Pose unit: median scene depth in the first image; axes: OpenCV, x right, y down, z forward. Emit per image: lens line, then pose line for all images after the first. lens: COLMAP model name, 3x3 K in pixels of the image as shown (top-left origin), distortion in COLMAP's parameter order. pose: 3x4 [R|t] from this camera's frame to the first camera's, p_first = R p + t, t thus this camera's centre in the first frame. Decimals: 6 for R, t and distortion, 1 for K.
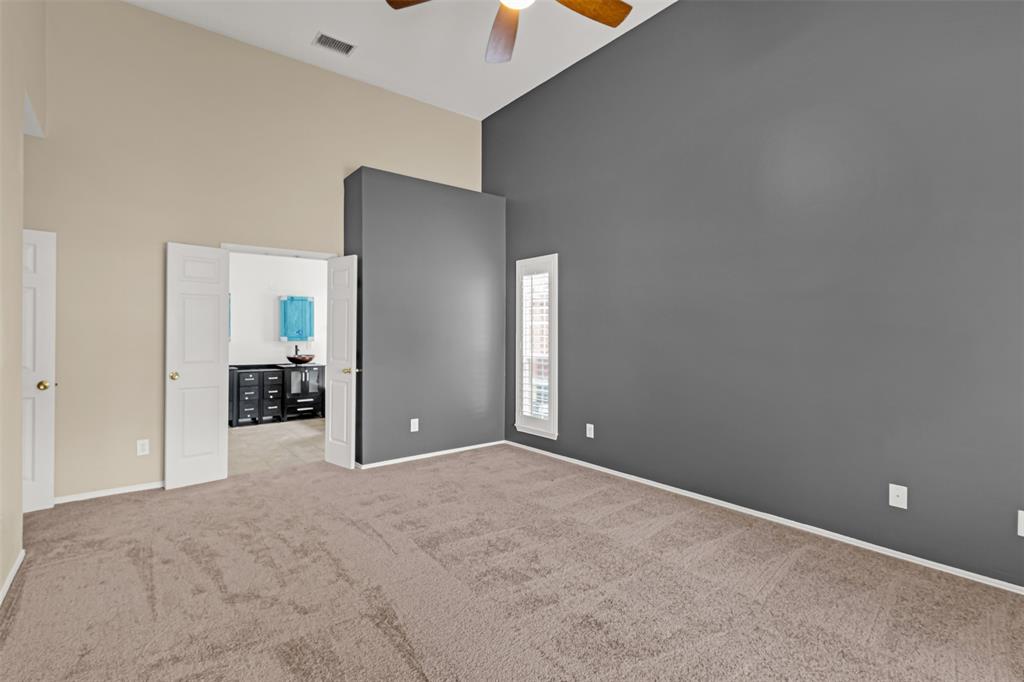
lens RADIAL K [[475.9, 0, 509.6], [0, 475.9, 339.7], [0, 0, 1]] dist [0.002283, 0.000177]
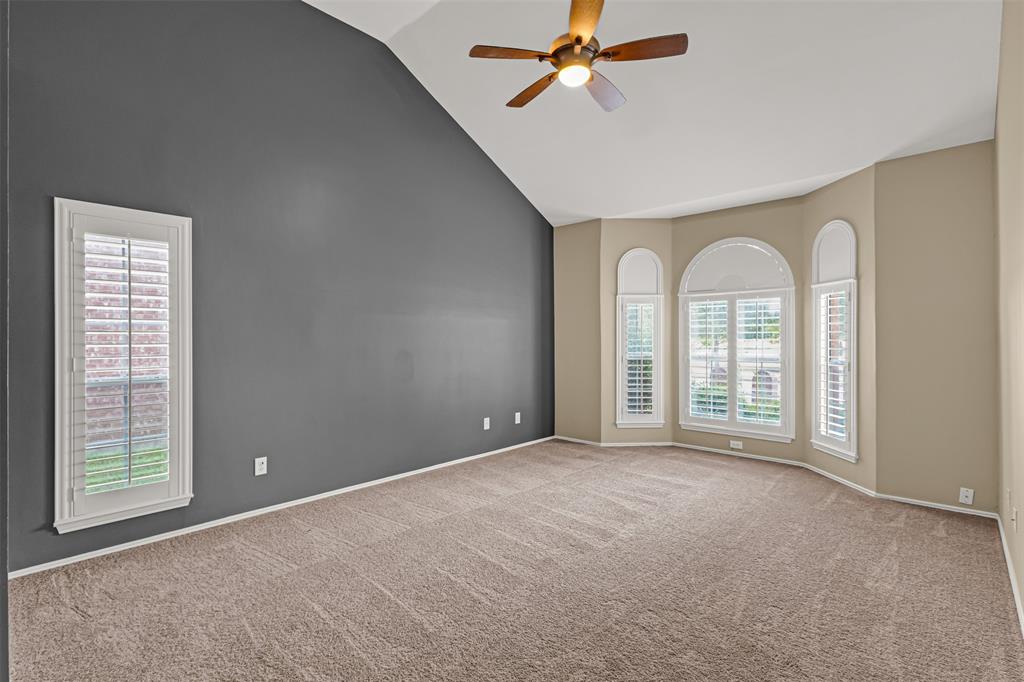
lens RADIAL K [[475.9, 0, 509.3], [0, 475.9, 337.4], [0, 0, 1]] dist [0.002283, 0.000177]
pose [[-0.162755, -0.007078, 0.986641, -0.979038], [0.000426, 0.999974, 0.007244, -0.035063], [-0.986666, 0.001600, -0.162748, 1.078420]]
